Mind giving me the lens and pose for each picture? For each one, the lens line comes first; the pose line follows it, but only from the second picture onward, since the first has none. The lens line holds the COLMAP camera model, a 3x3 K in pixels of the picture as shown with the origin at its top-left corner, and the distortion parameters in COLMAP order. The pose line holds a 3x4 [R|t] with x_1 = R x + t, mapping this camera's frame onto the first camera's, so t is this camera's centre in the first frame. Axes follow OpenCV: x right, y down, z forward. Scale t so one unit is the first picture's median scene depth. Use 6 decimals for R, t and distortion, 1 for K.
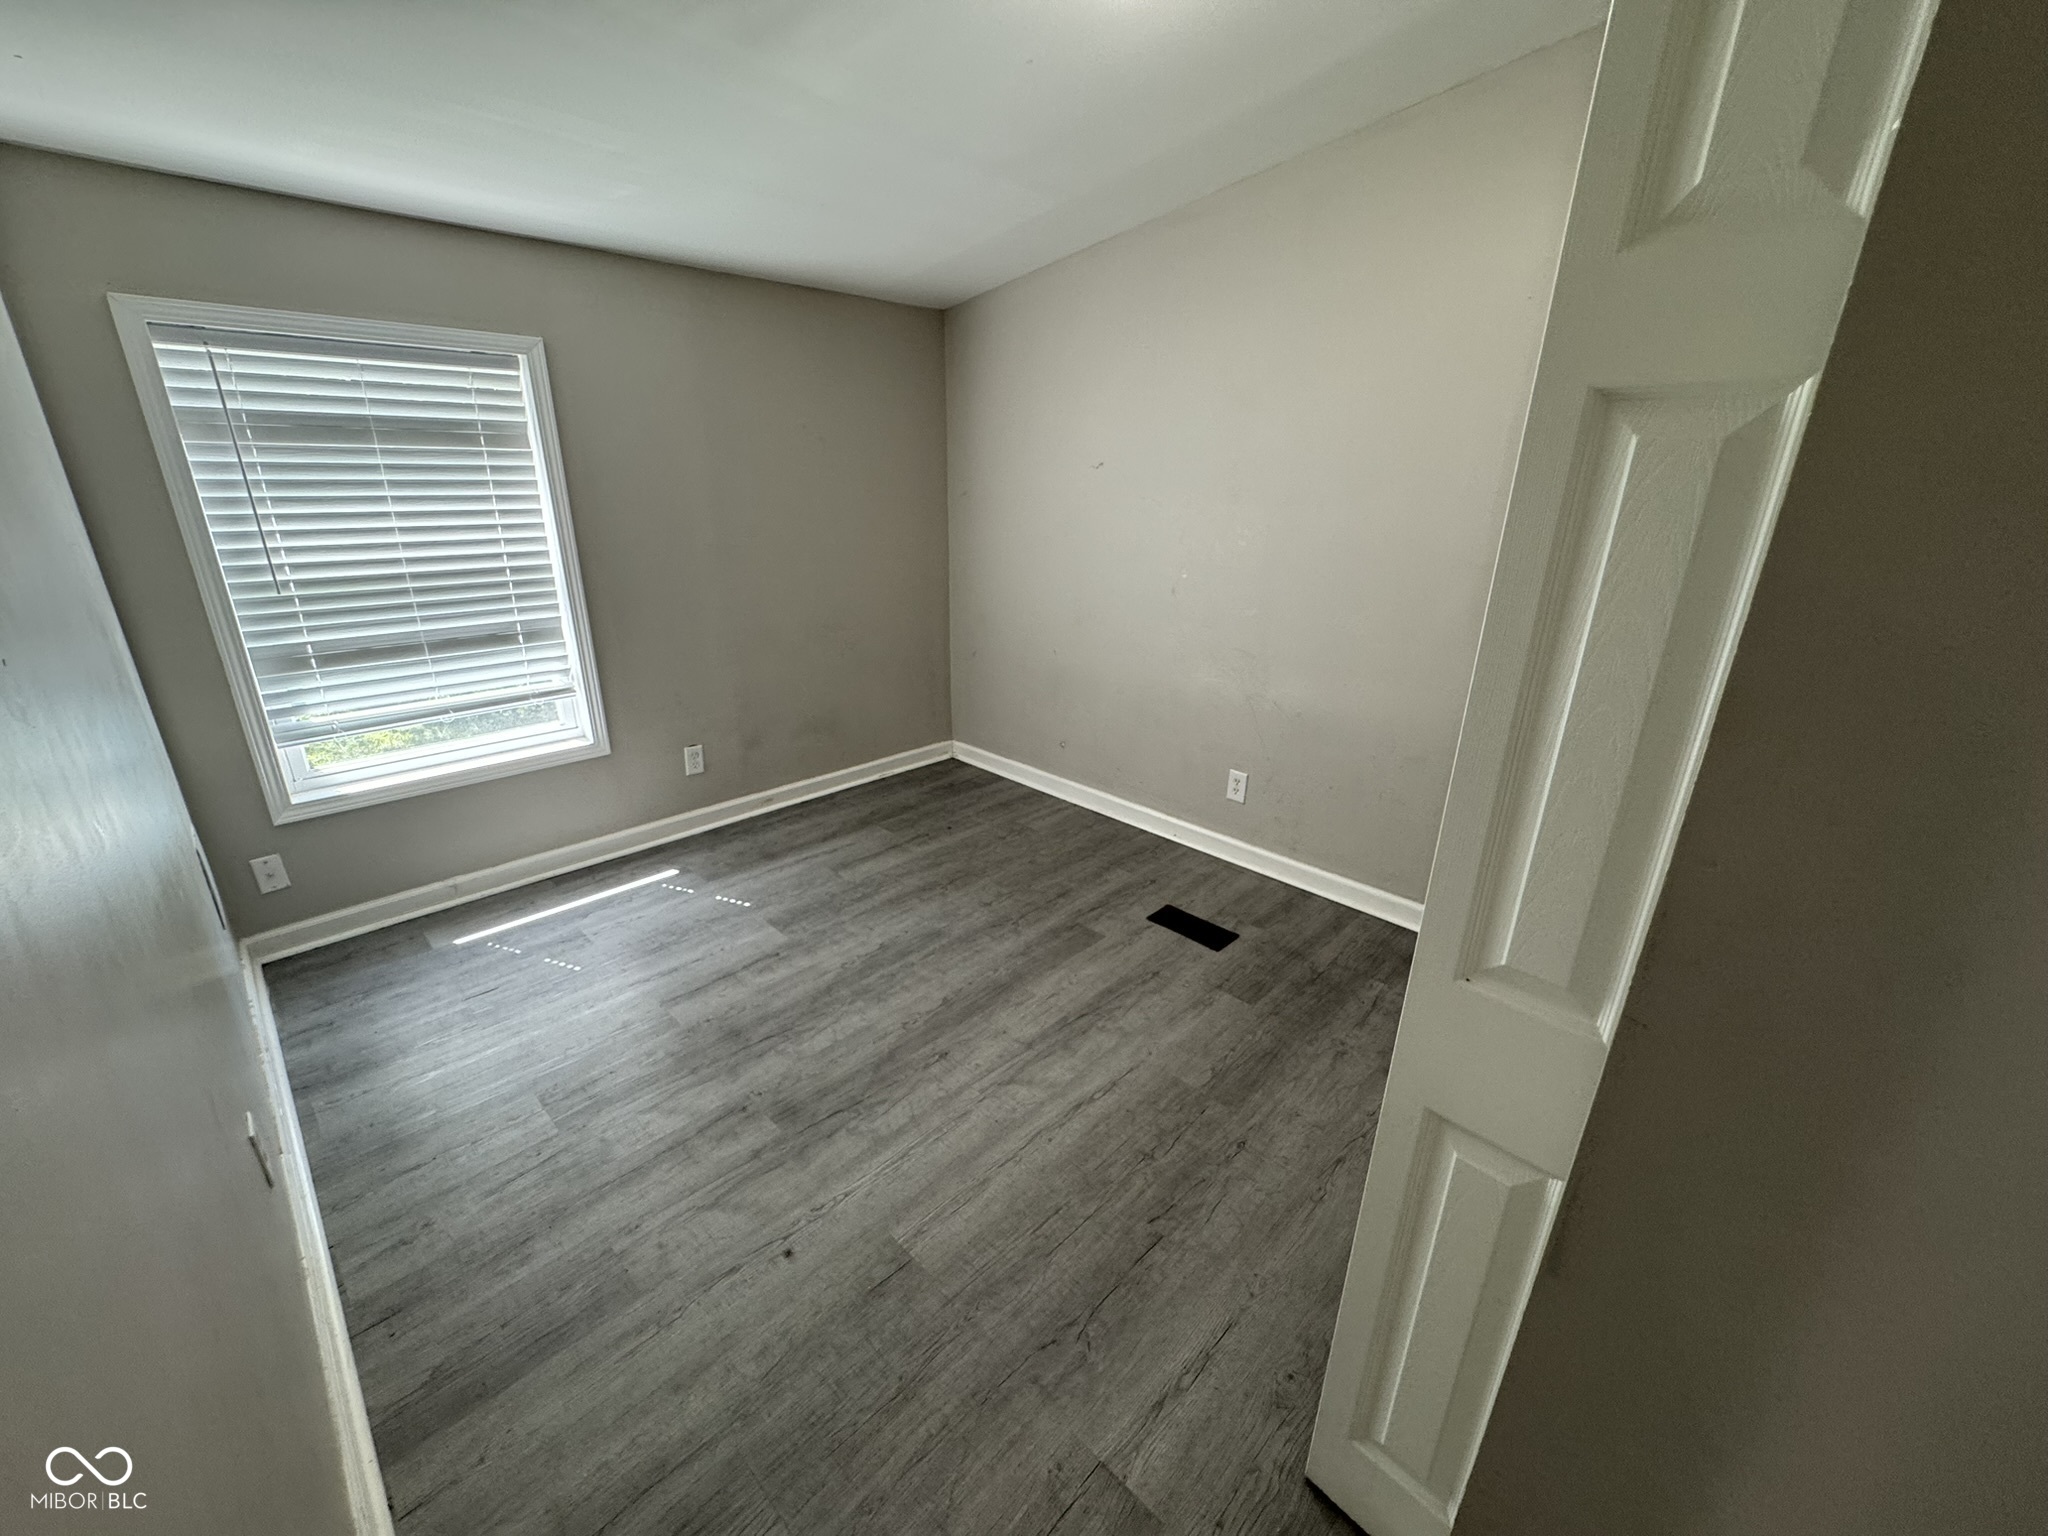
lens RADIAL K [[820.7, 0, 1033.1], [0, 820.7, 762.3], [0, 0, 1]] dist [-0.003006, 0.000281]
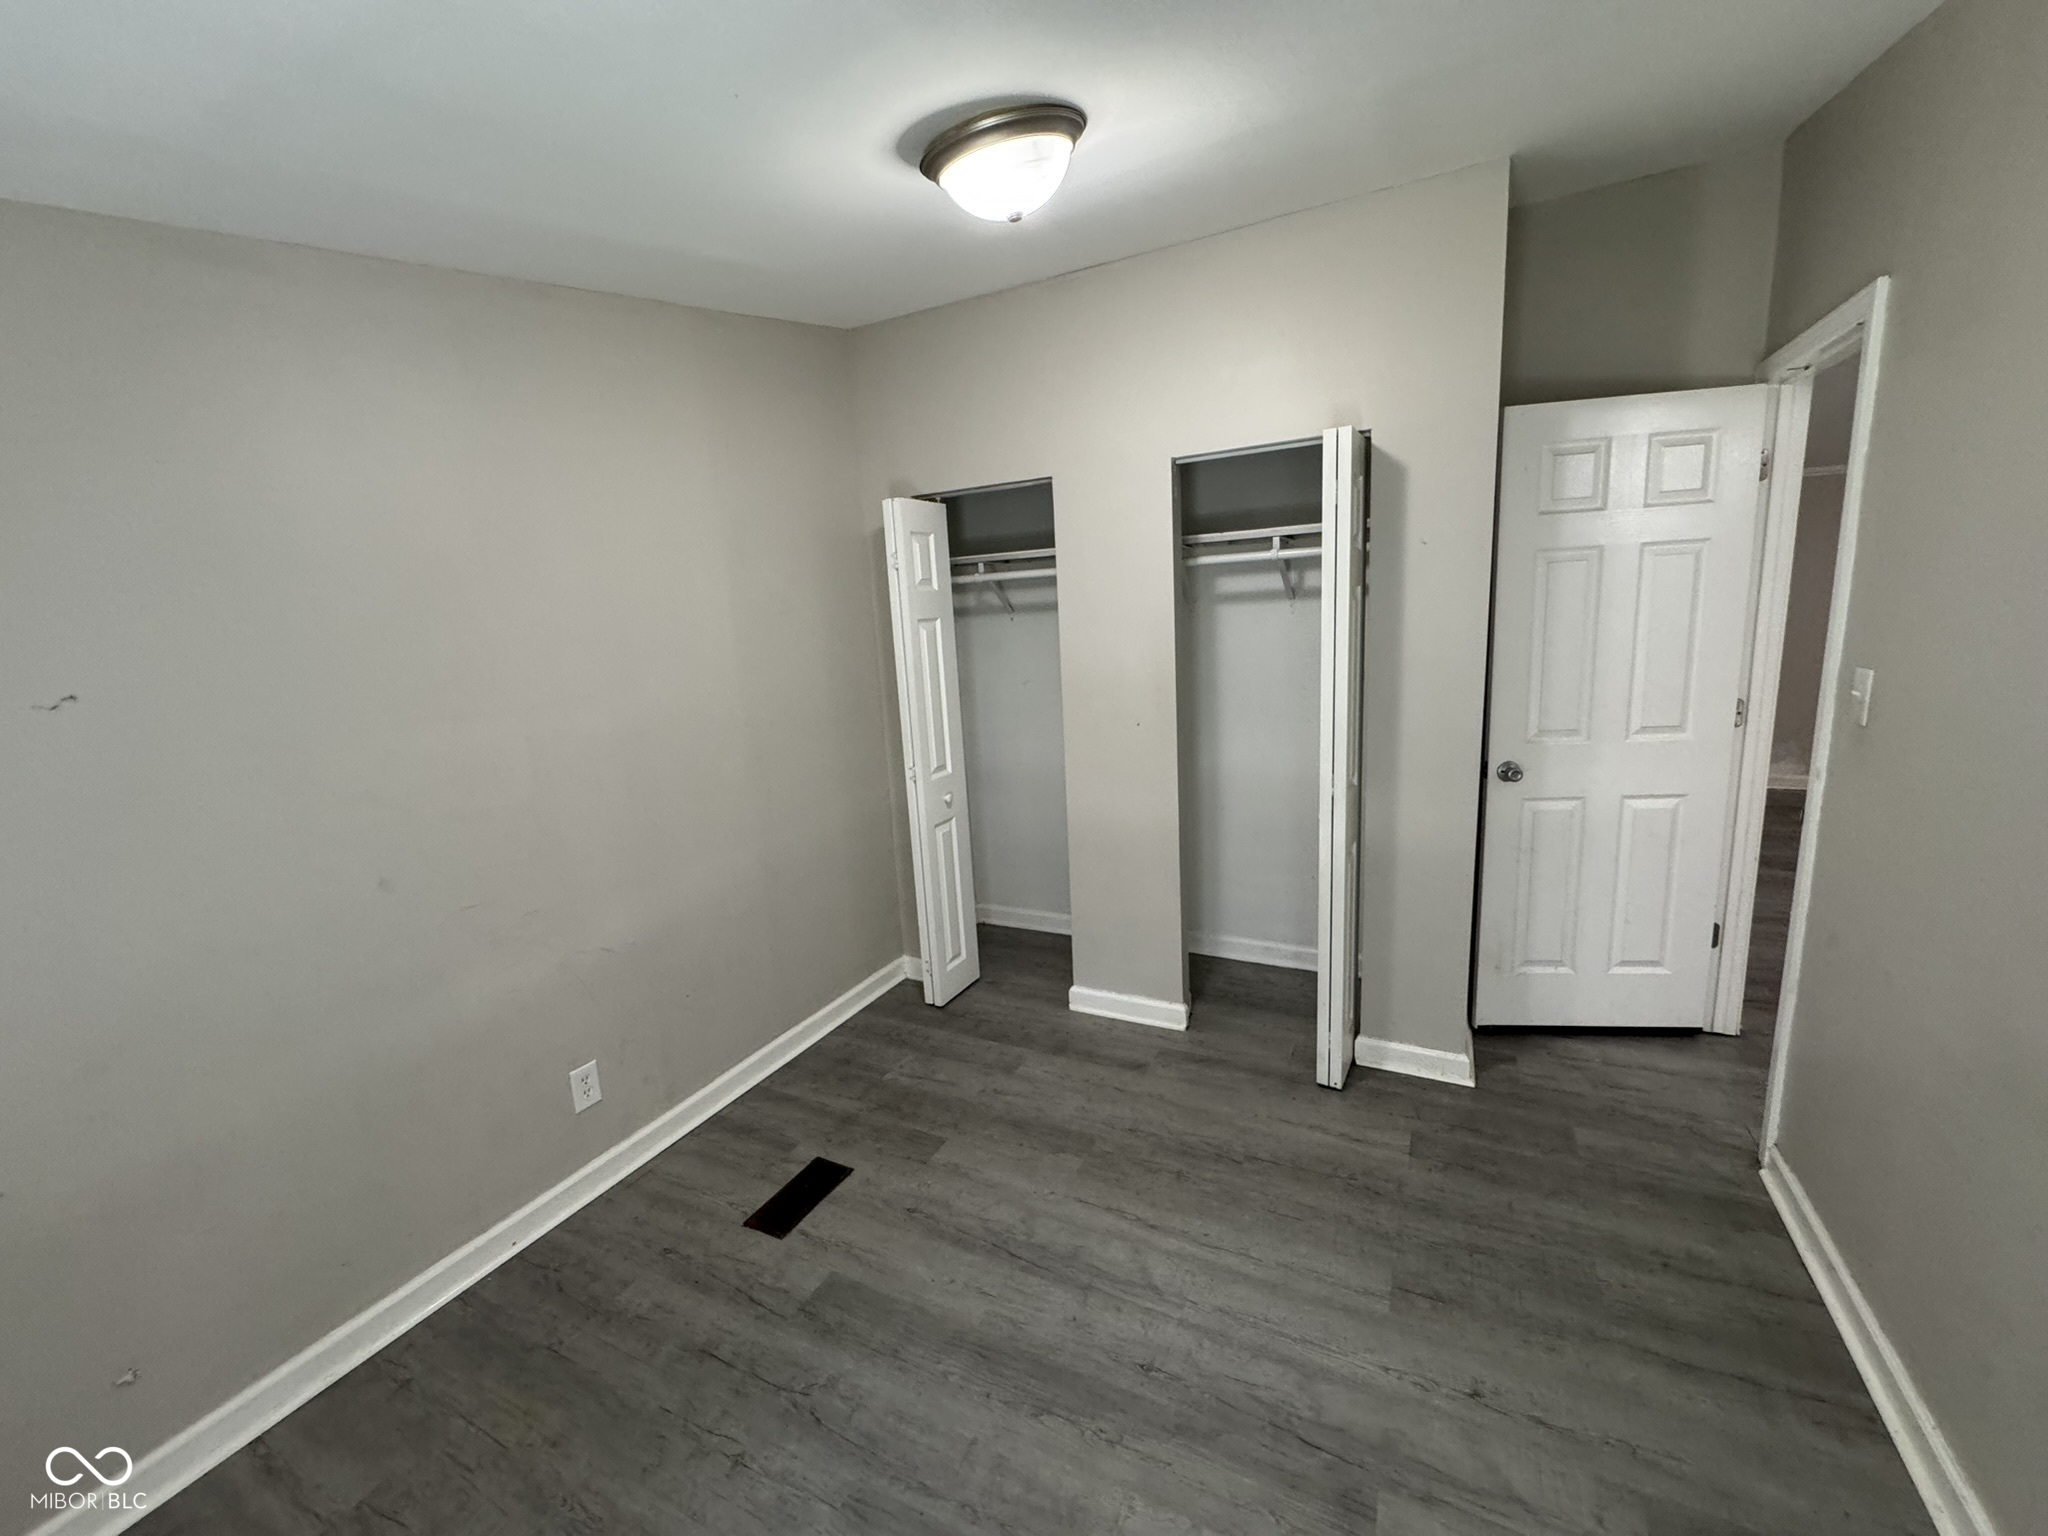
lens RADIAL K [[820.7, 0, 1021.7], [0, 820.7, 772.3], [0, 0, 1]] dist [-0.003006, 0.000281]
pose [[-0.282012, -0.184671, 0.941470, -0.709959], [0.377280, 0.880896, 0.285801, -0.404033], [-0.882116, 0.435797, -0.178750, 1.020932]]
